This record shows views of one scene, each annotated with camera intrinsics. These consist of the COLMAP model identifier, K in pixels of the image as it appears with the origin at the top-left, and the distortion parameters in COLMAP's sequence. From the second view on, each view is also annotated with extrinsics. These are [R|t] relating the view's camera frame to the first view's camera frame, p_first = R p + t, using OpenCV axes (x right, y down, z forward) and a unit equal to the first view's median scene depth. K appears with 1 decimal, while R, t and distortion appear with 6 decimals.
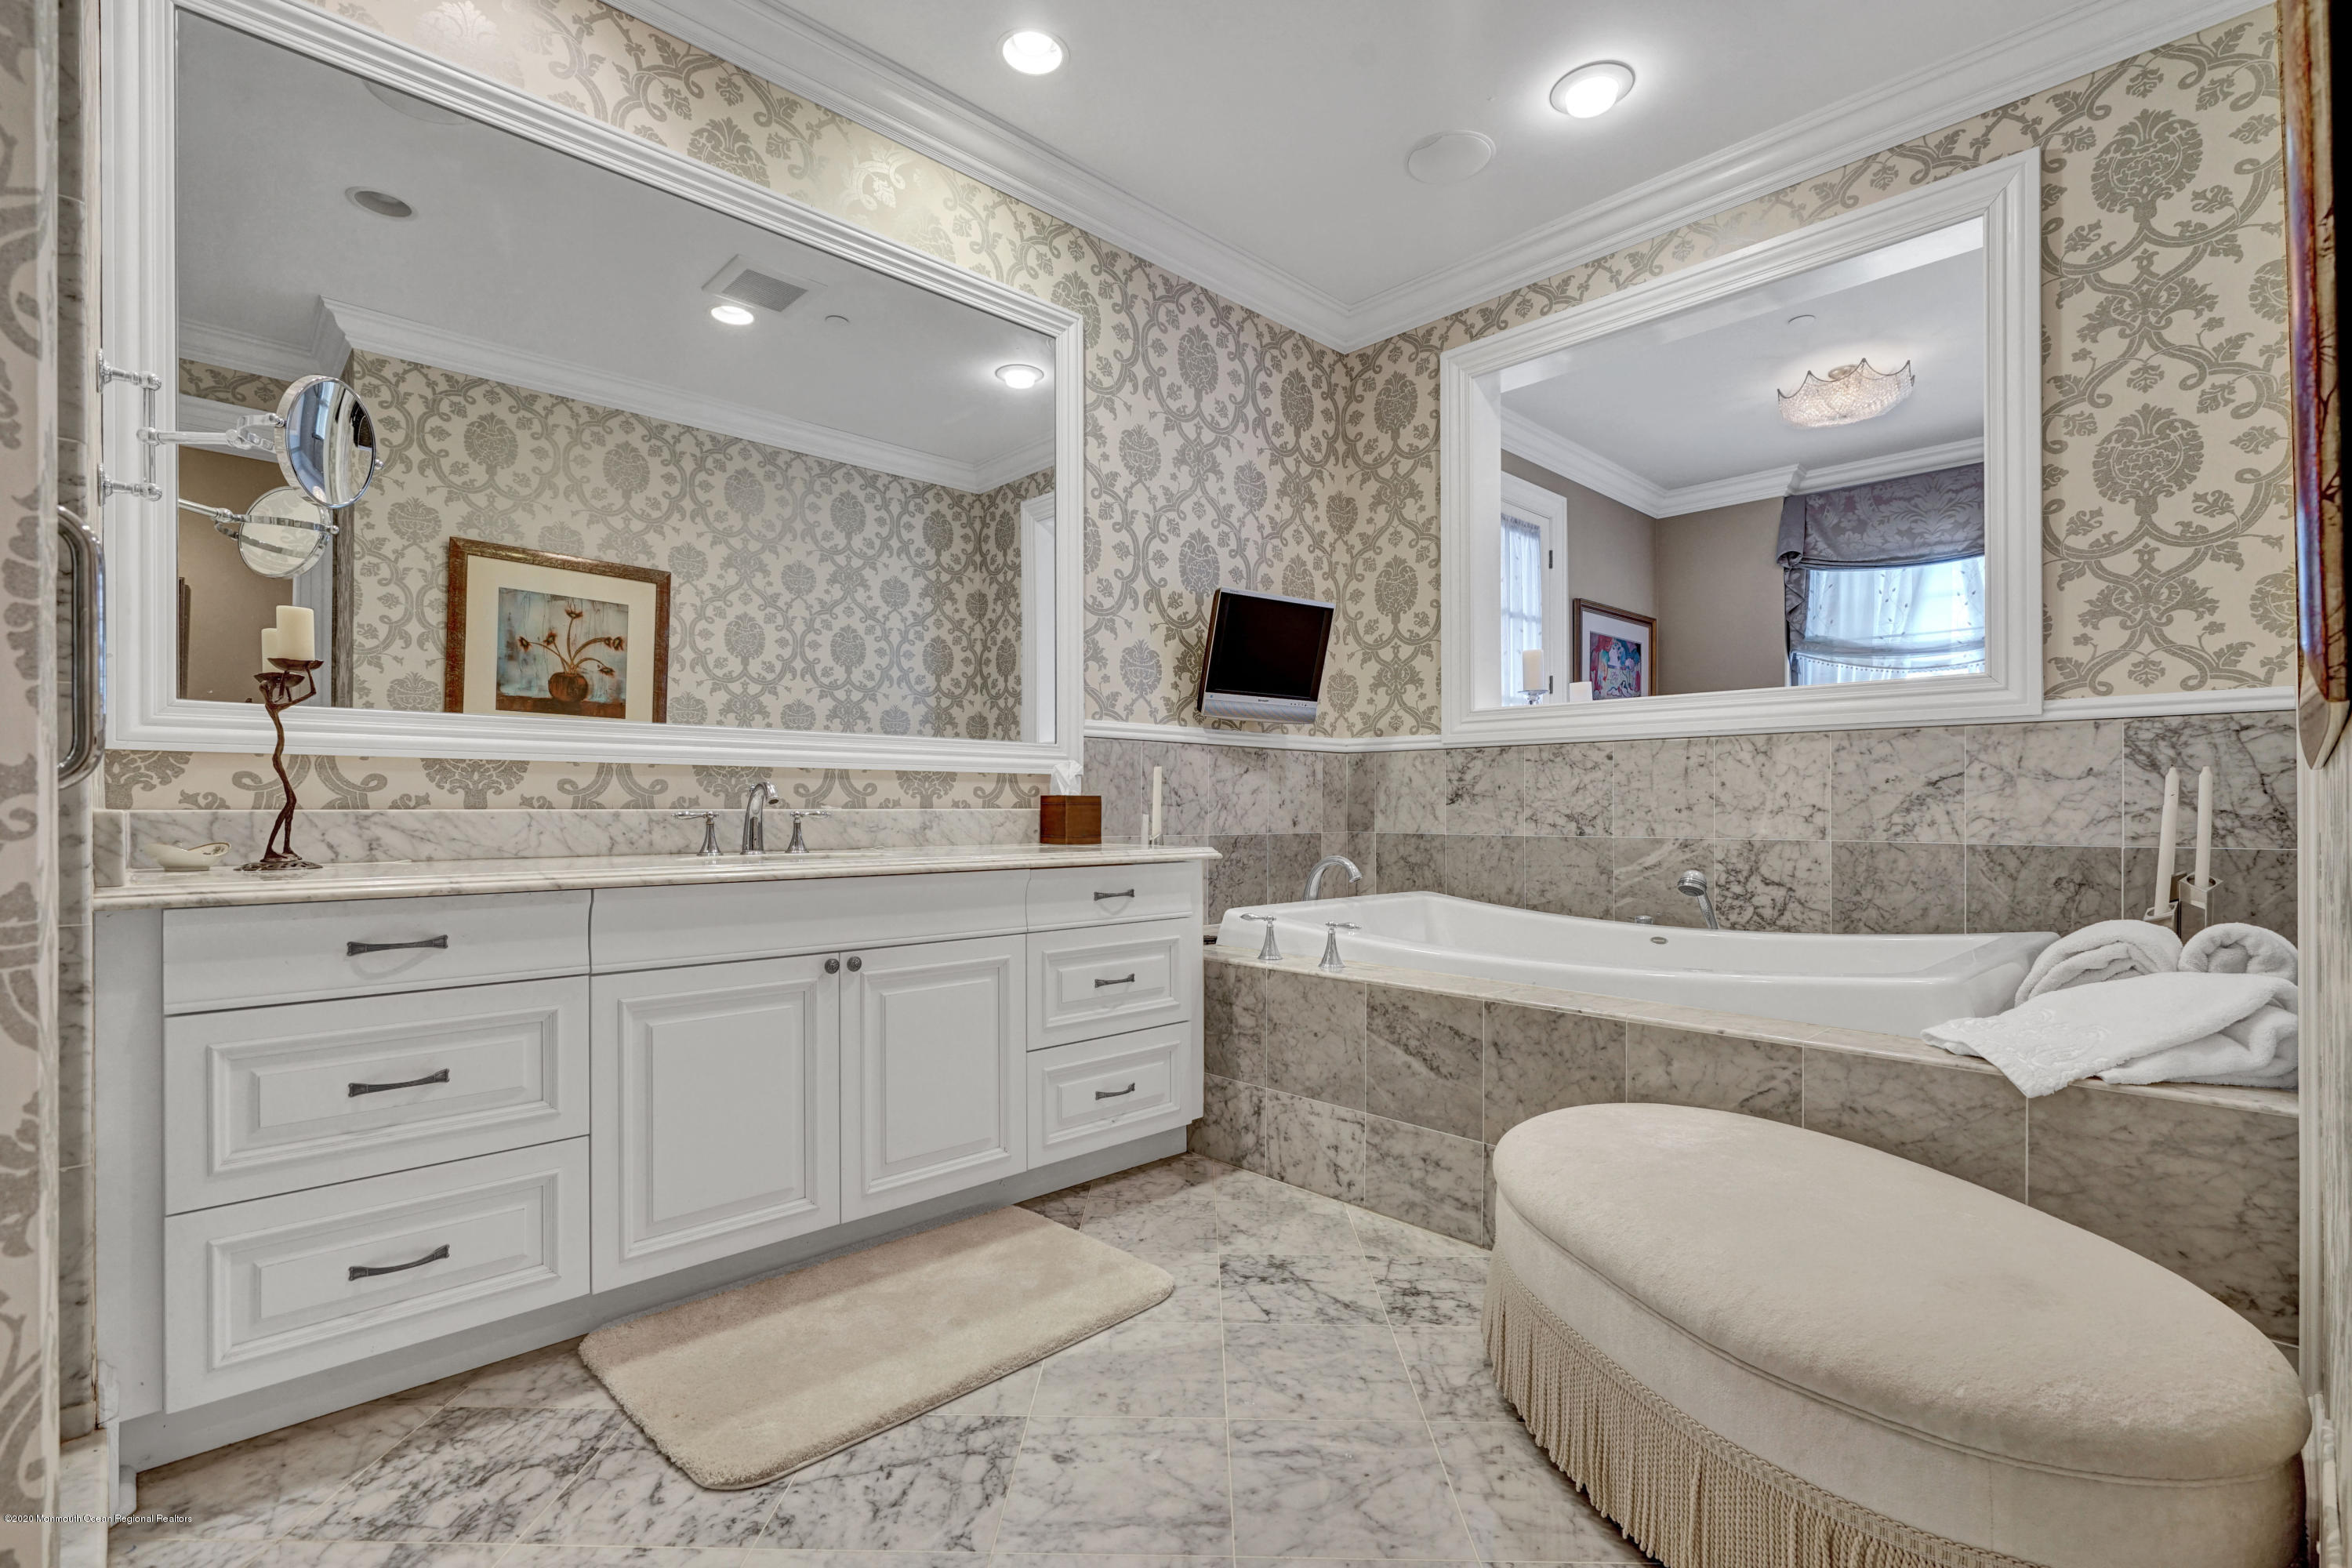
lens RADIAL K [[1088.7, 0, 1178.1], [0, 1088.7, 792.1], [0, 0, 1]] dist [-0.004926, 0.000568]
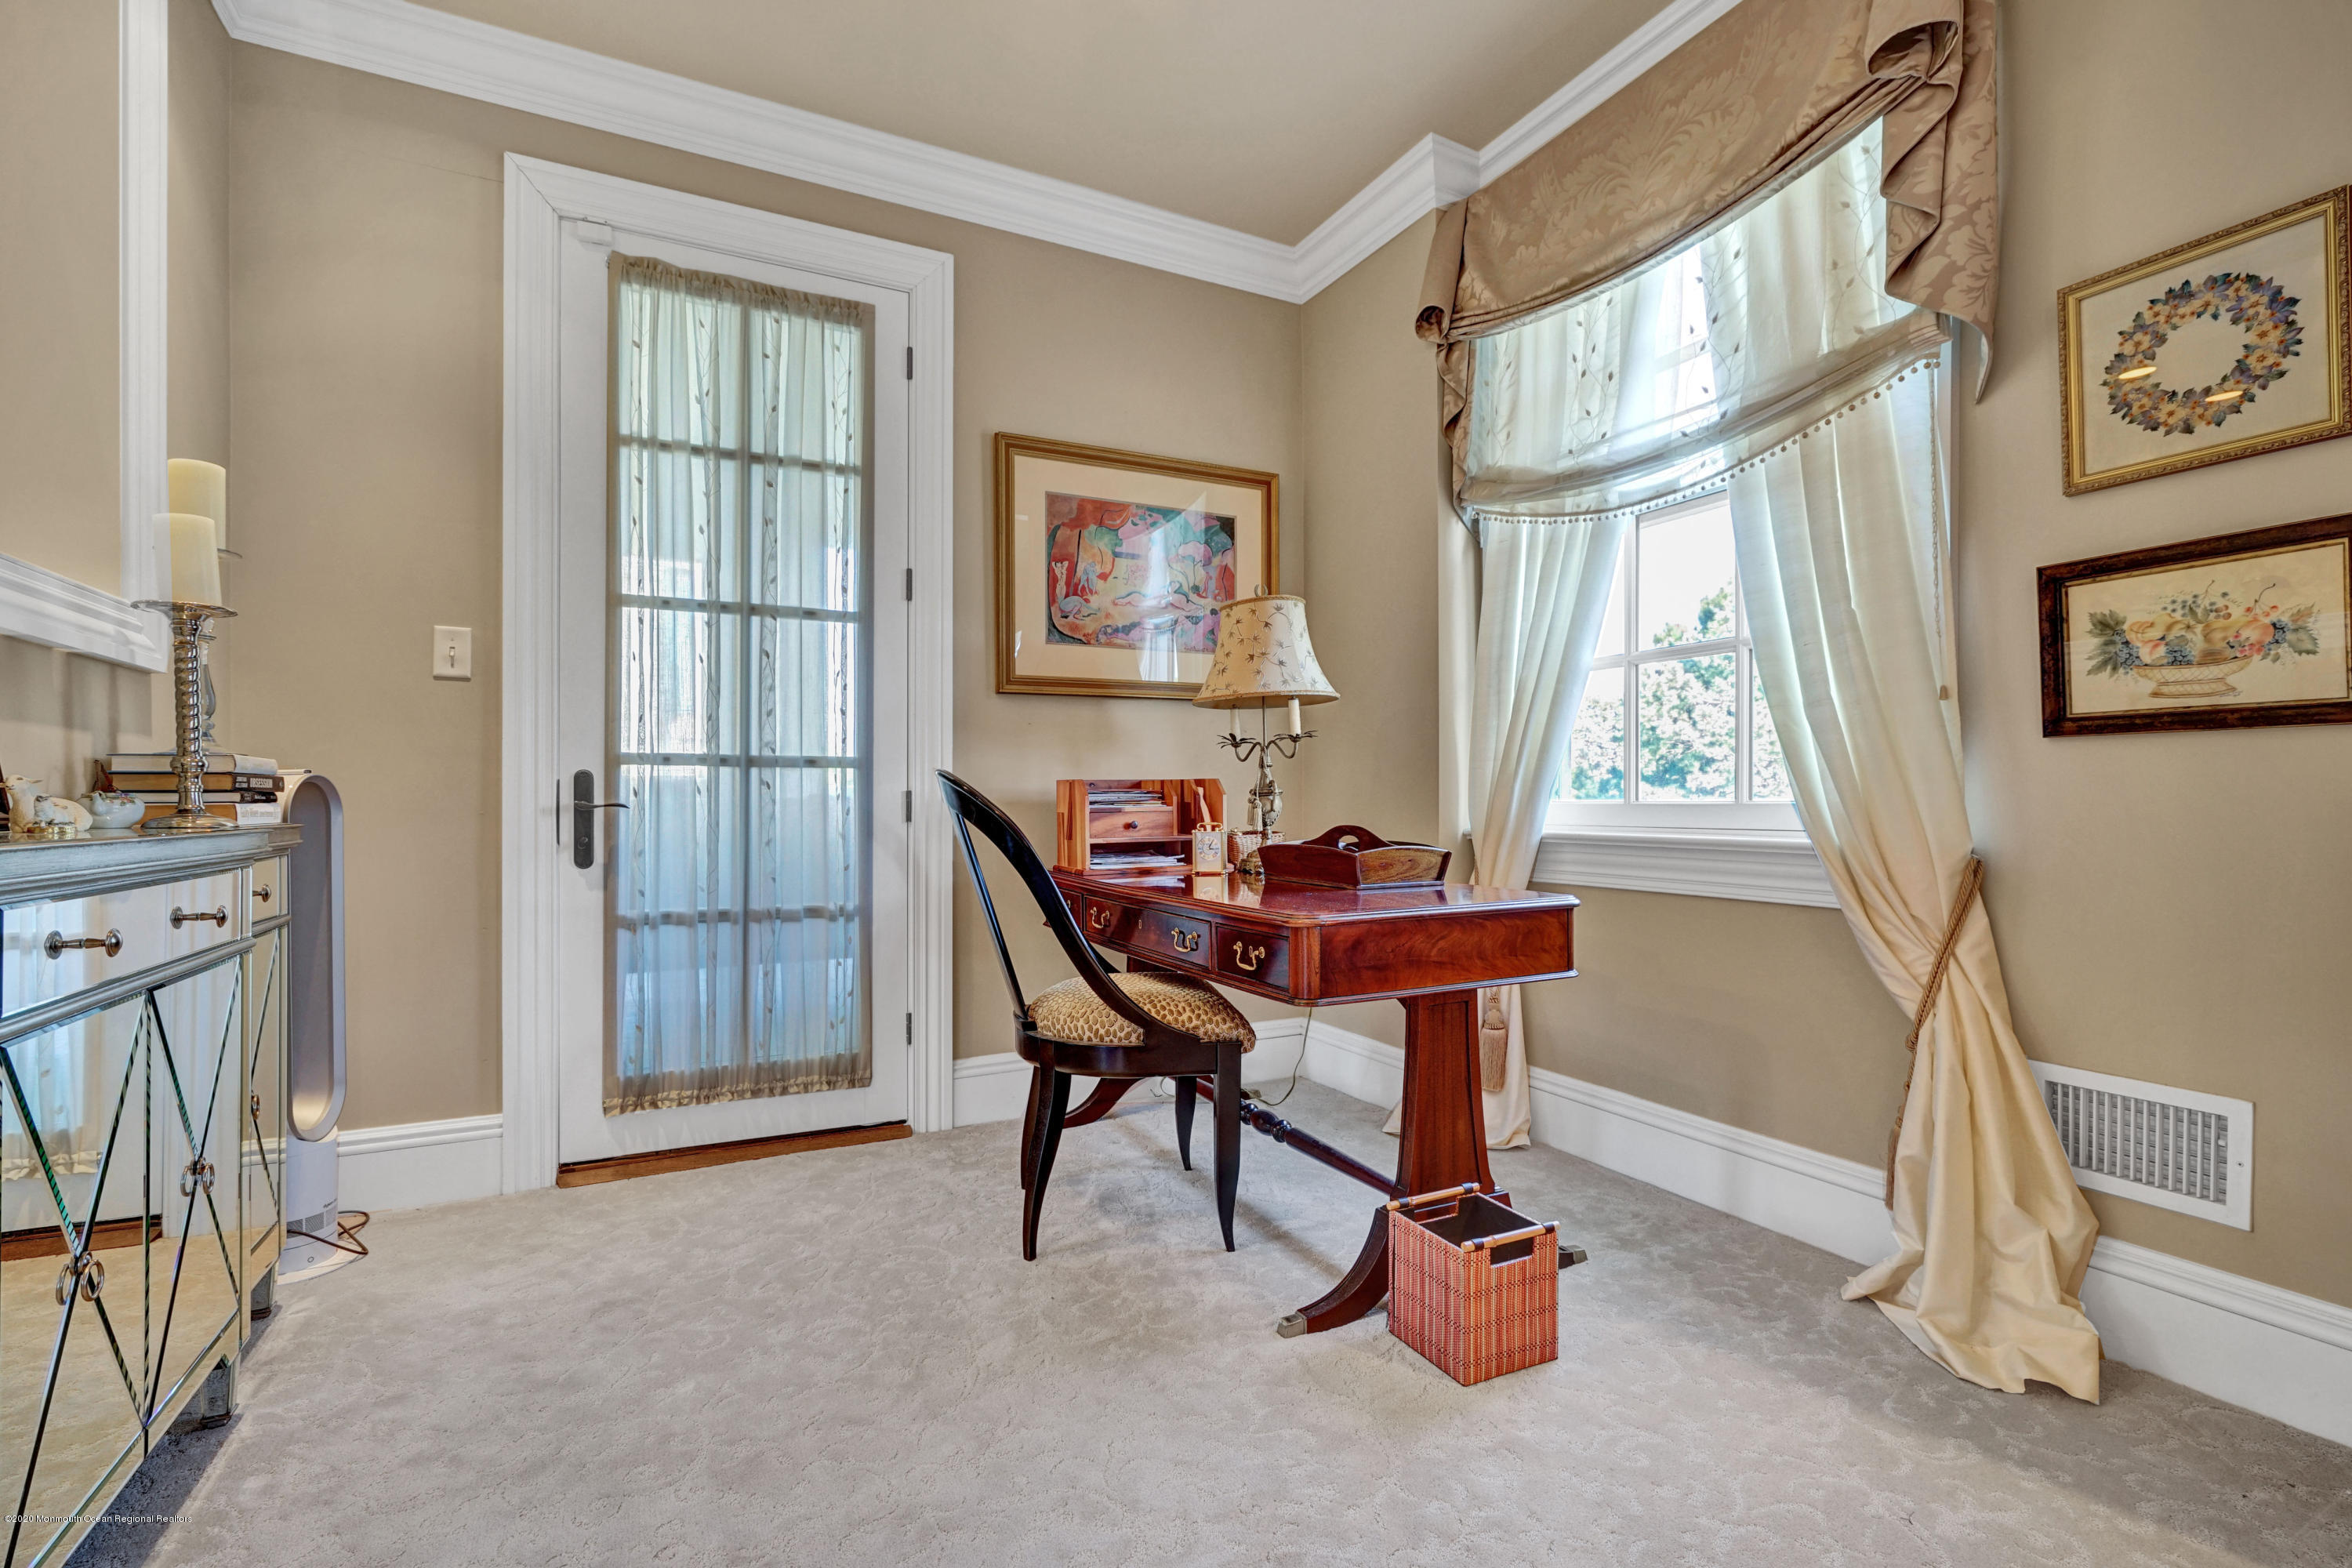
lens RADIAL K [[1088.7, 0, 1174.6], [0, 1088.7, 793.6], [0, 0, 1]] dist [-0.004926, 0.000568]
pose [[0.951349, 0.000763, -0.308113, 0.621283], [-0.002249, 0.999987, -0.004470, 0.012500], [0.308106, 0.004945, 0.951339, 0.480675]]
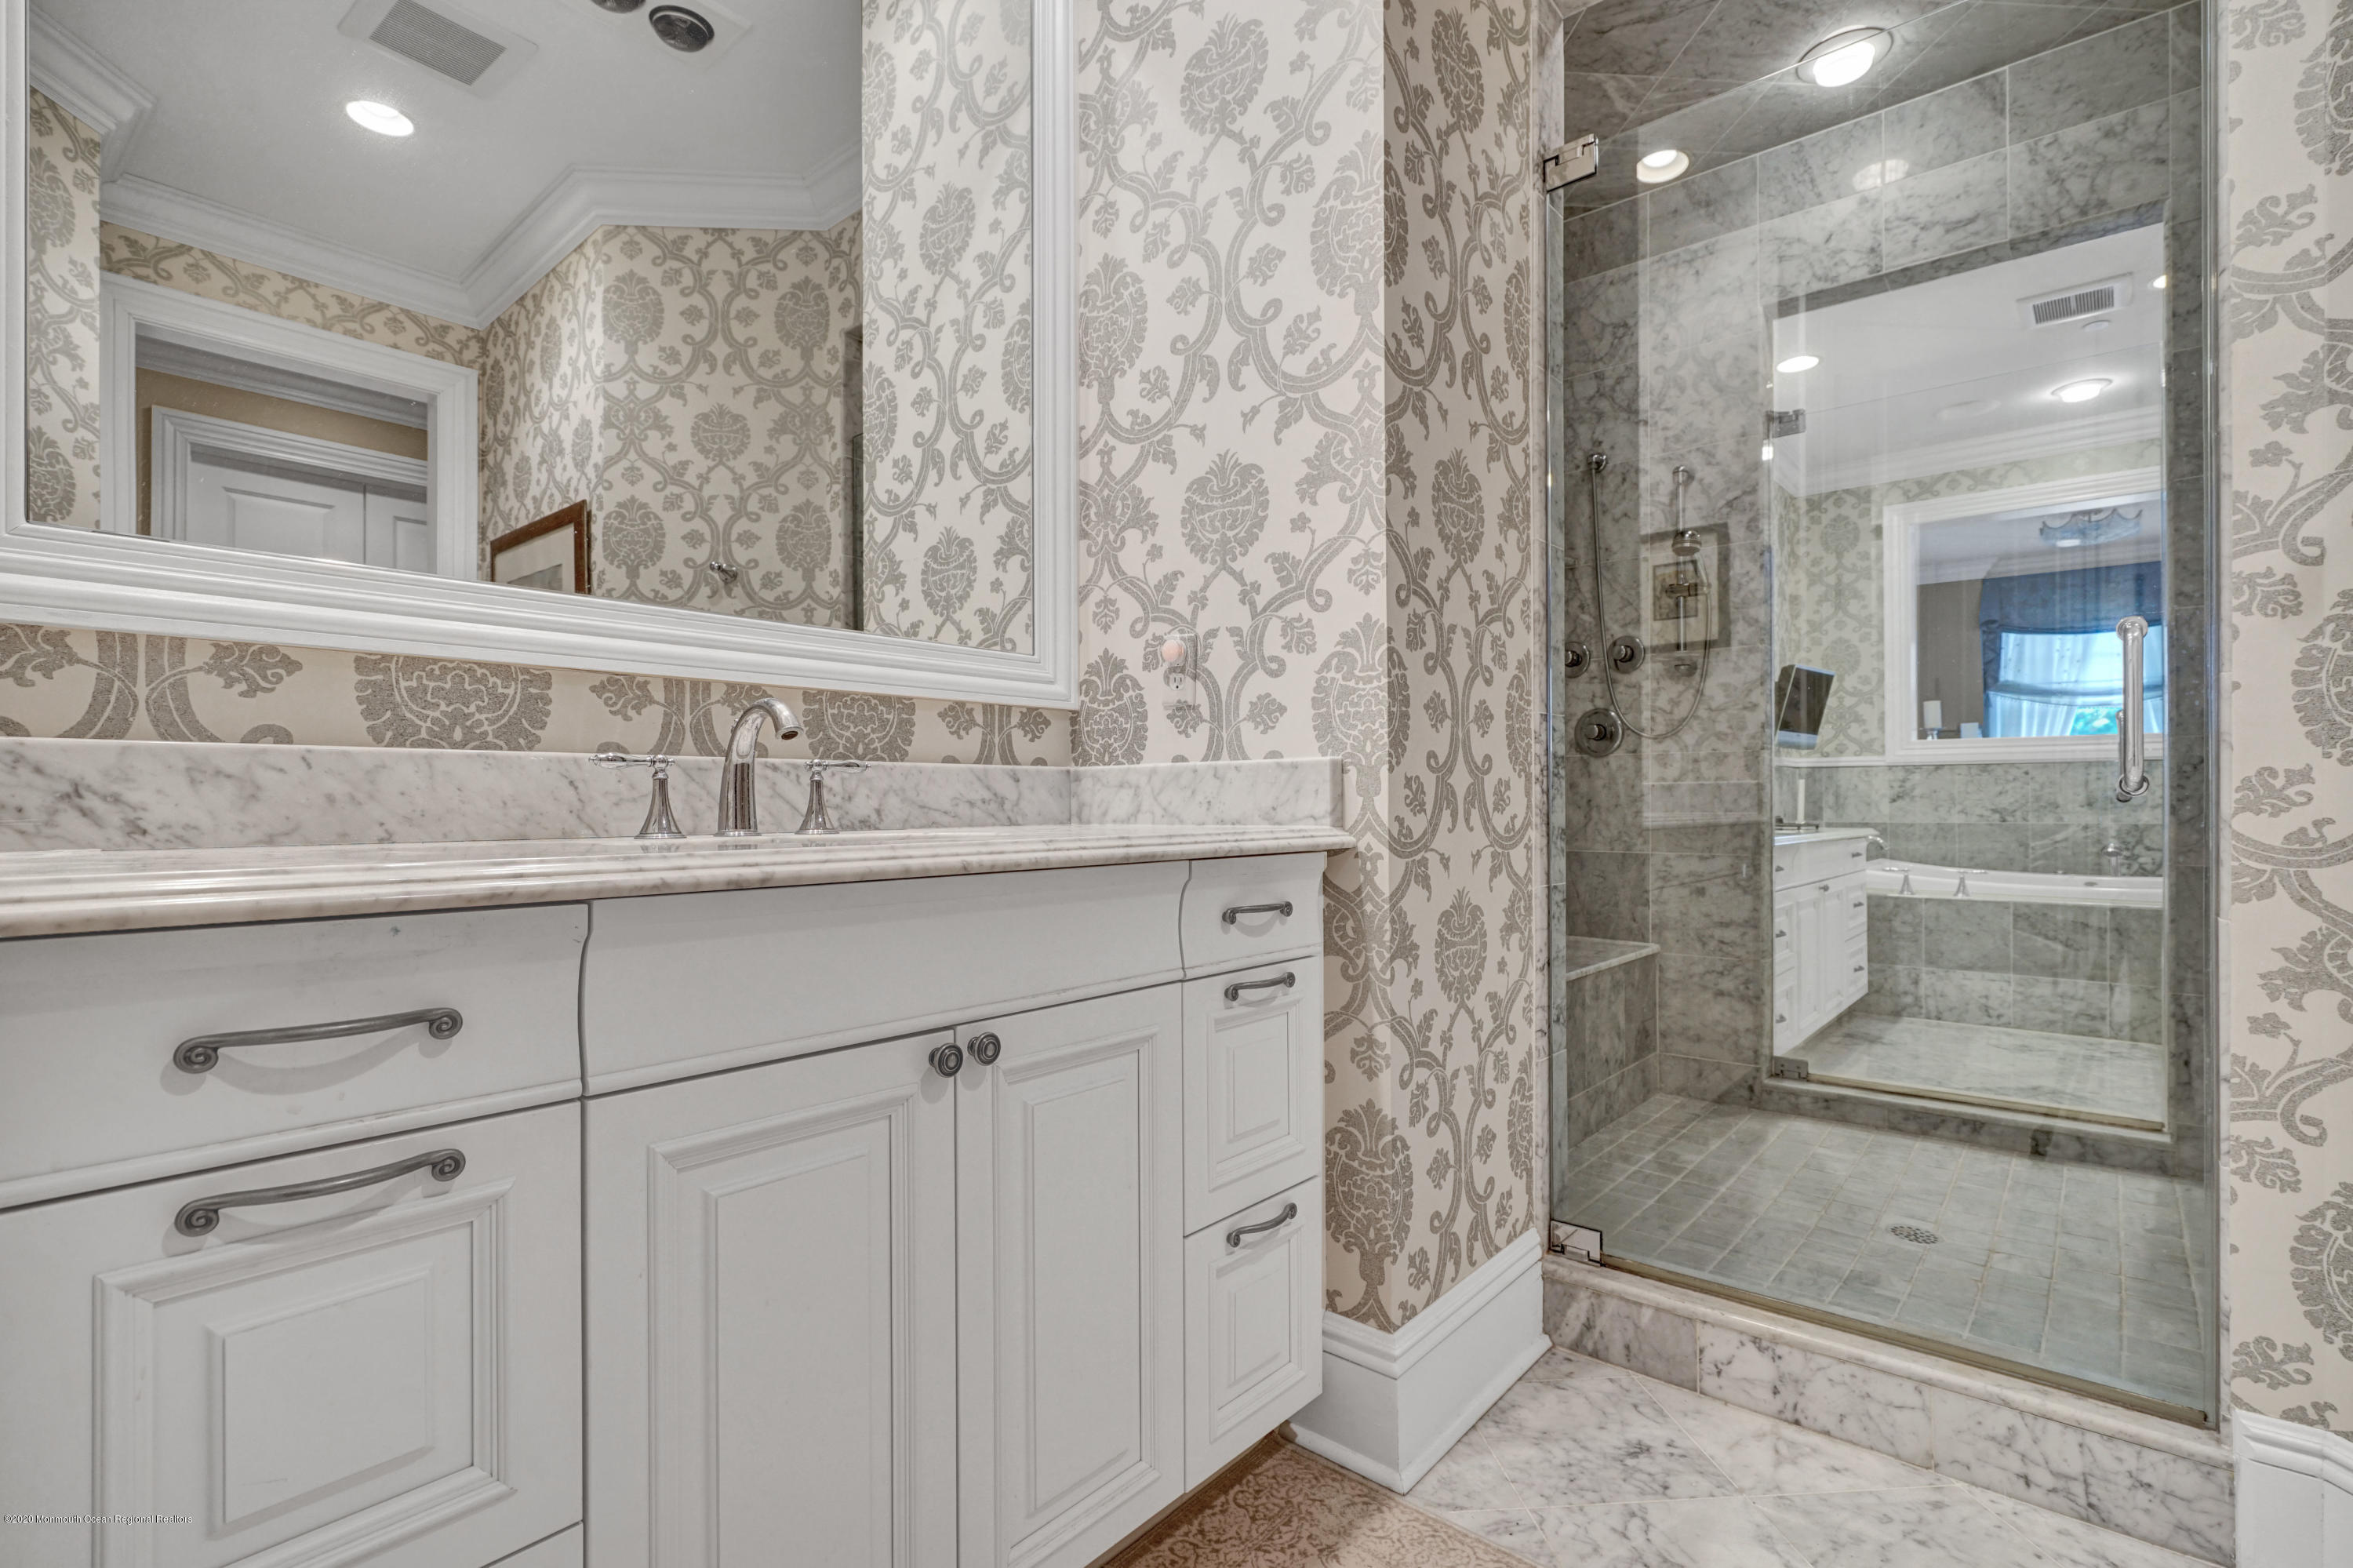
lens RADIAL K [[1089.2, 0, 1178.8], [0, 1089.2, 788.3], [0, 0, 1]] dist [-0.004926, 0.000568]
pose [[0.995875, 0.000523, 0.090731, -0.615821], [-0.000408, 0.999999, -0.001291, -0.003091], [-0.090732, 0.001248, 0.995875, -0.301340]]
